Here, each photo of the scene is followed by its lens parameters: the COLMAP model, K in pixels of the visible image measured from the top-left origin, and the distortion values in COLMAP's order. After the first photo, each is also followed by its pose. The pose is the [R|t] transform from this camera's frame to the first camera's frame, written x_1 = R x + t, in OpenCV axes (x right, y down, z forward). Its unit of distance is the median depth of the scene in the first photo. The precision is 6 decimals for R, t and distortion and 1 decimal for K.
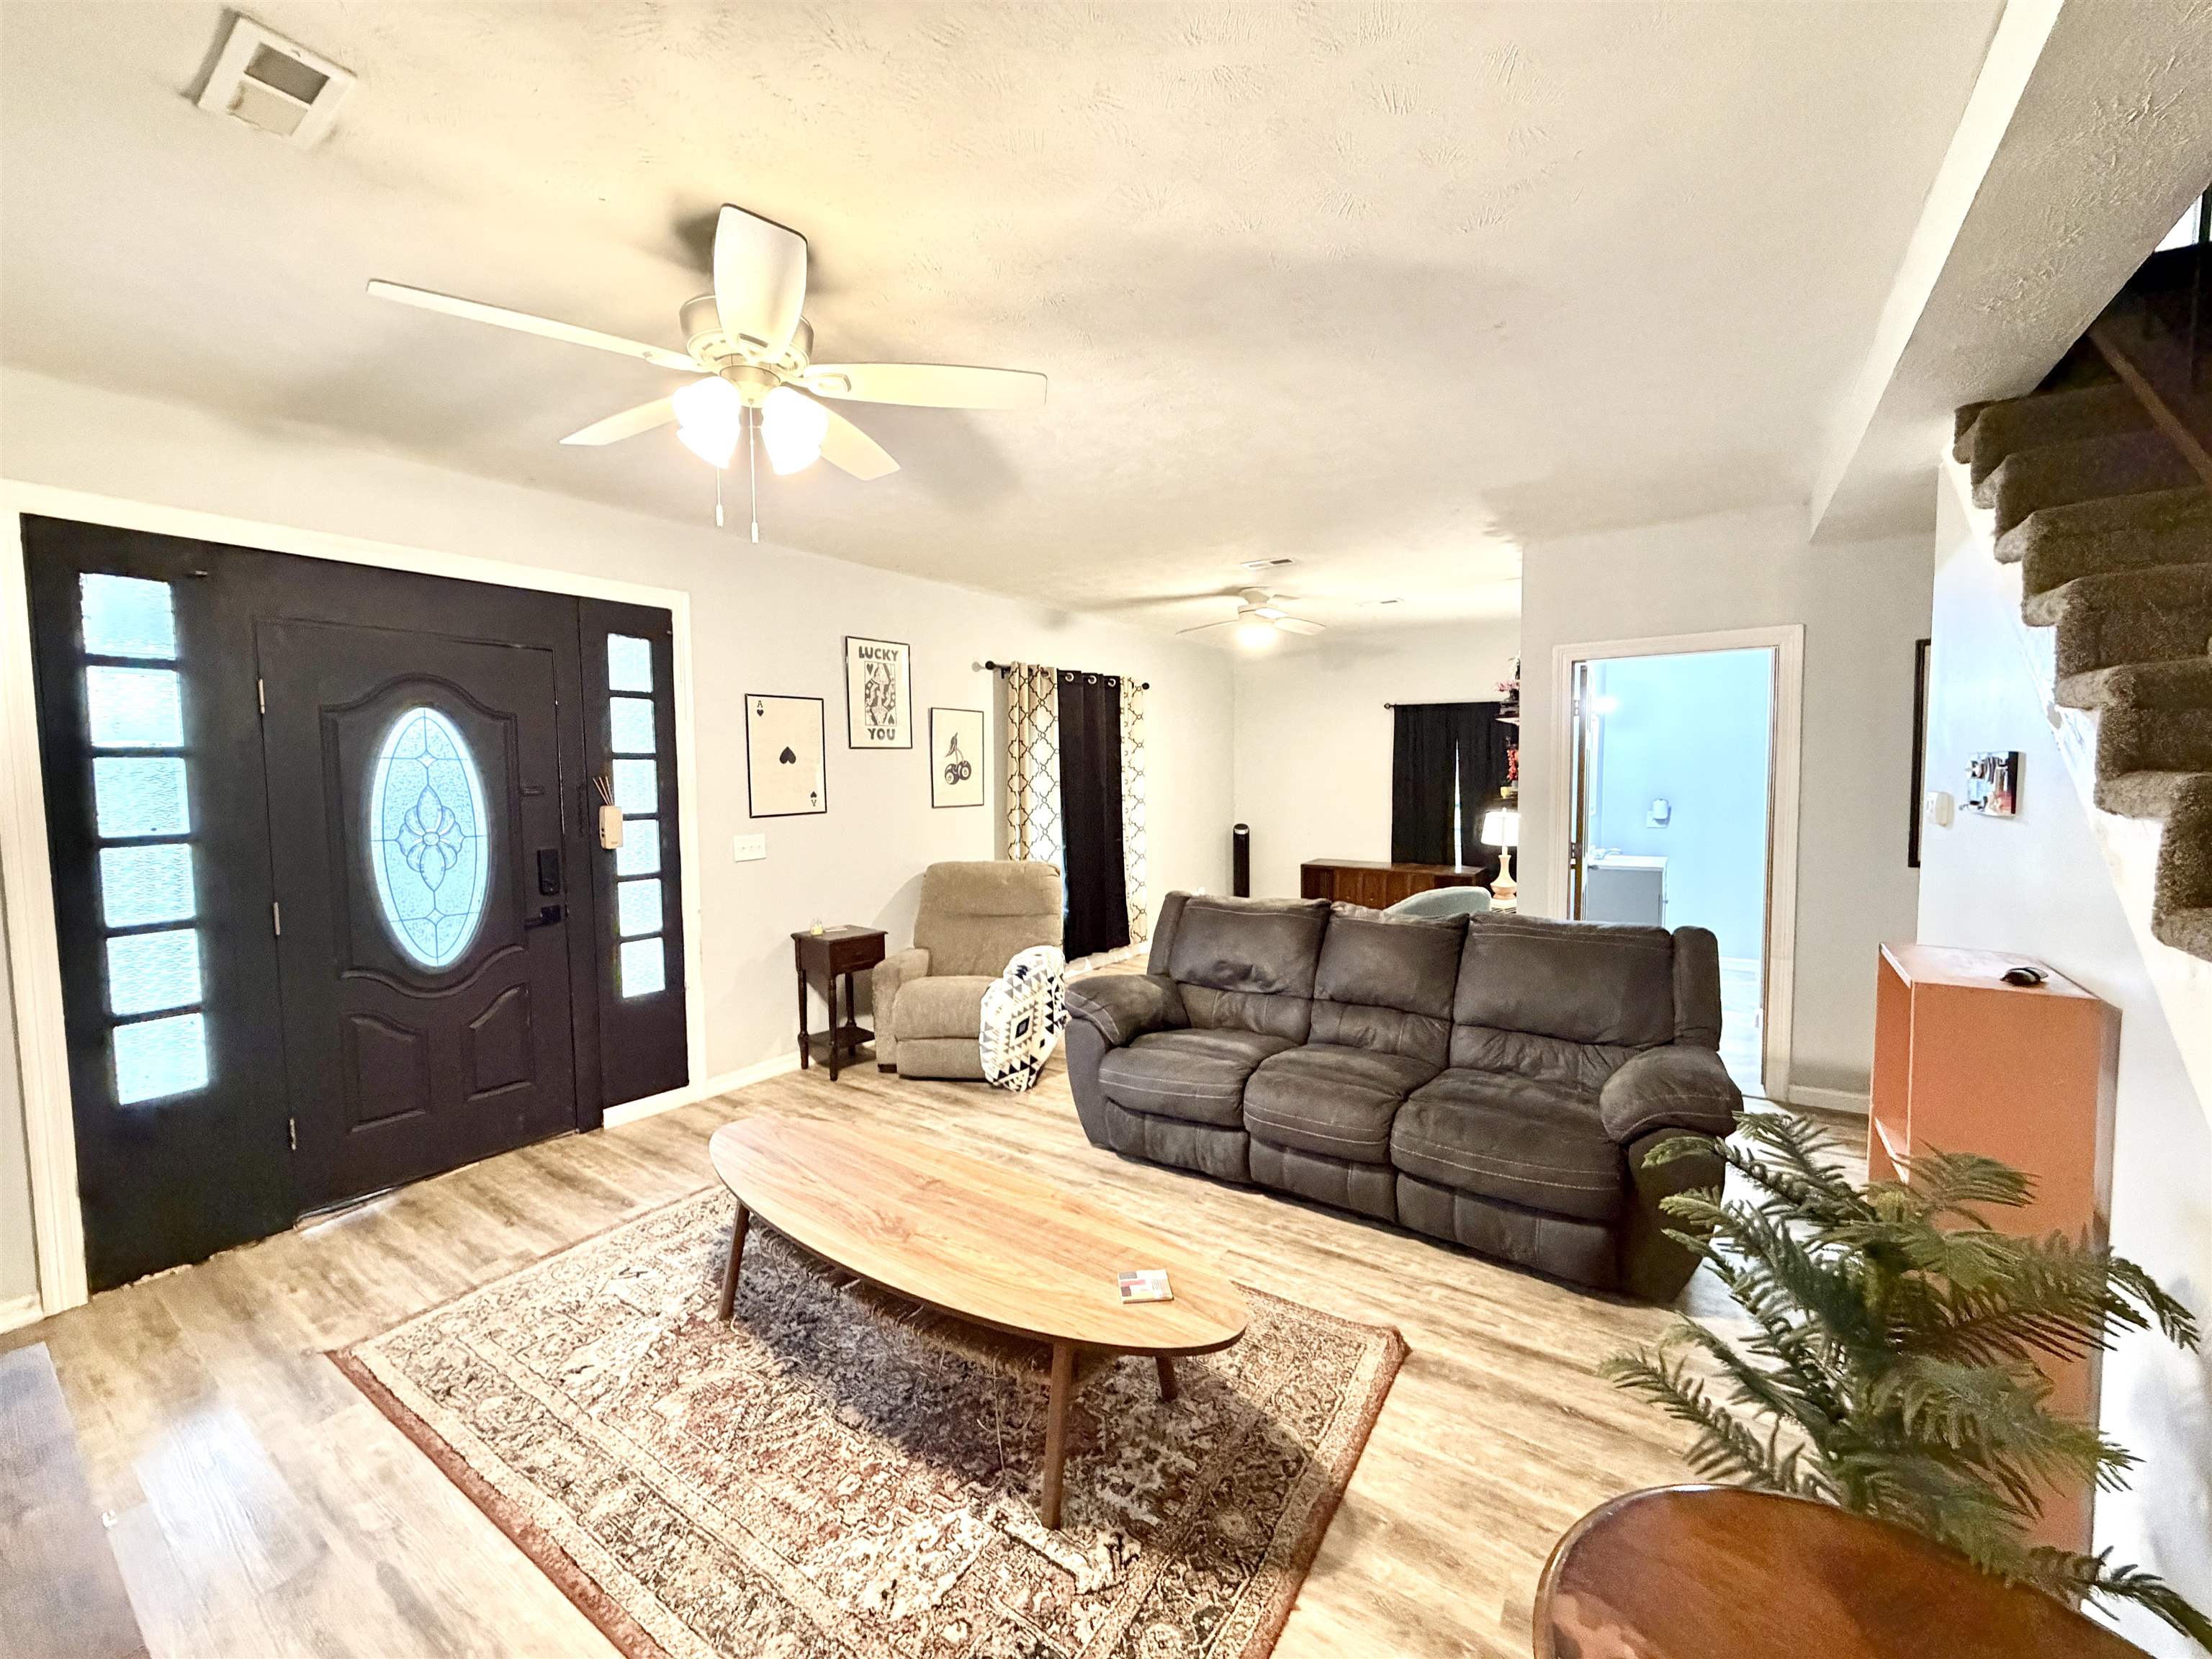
lens RADIAL K [[879.8, 0, 1102.3], [0, 879.8, 829.4], [0, 0, 1]] dist [-0.000953, 0.000425]
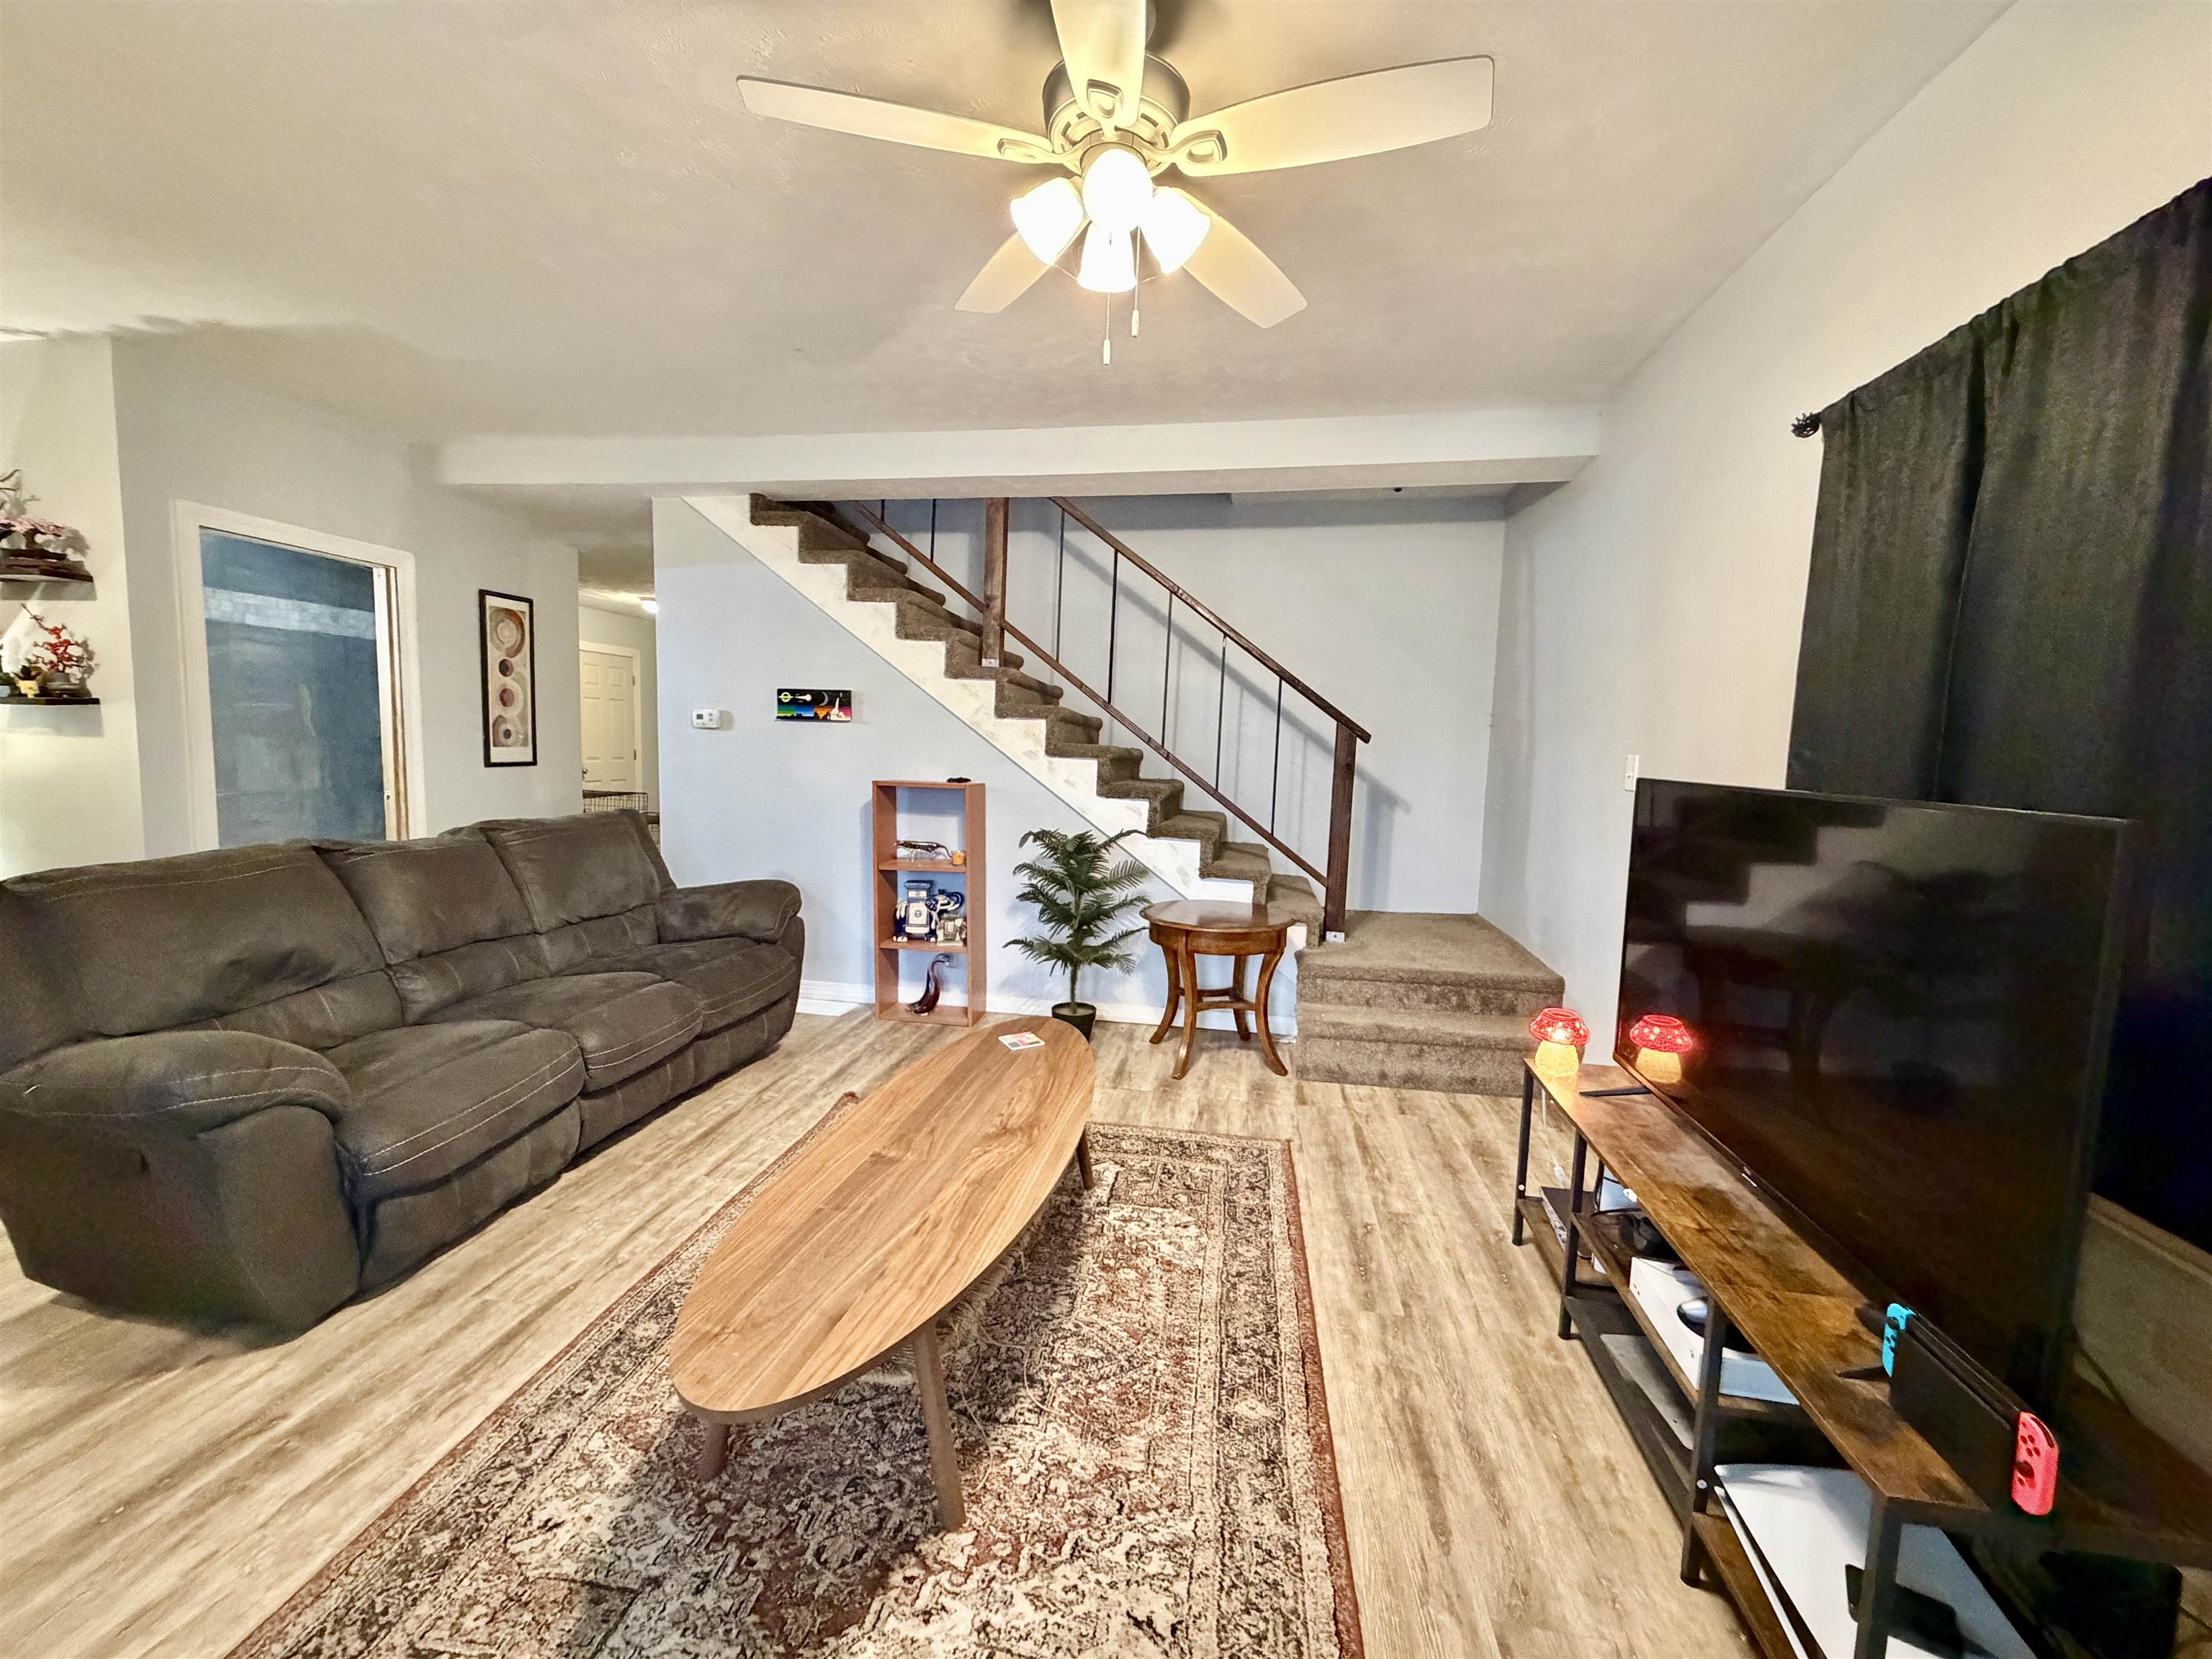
lens RADIAL K [[879.8, 0, 1099.2], [0, 879.8, 828.4], [0, 0, 1]] dist [-0.000953, 0.000425]
pose [[-0.423964, -0.087520, 0.901440, -0.659947], [0.027354, 0.993628, 0.109336, 0.014958], [-0.905266, 0.071012, -0.418868, 0.767455]]
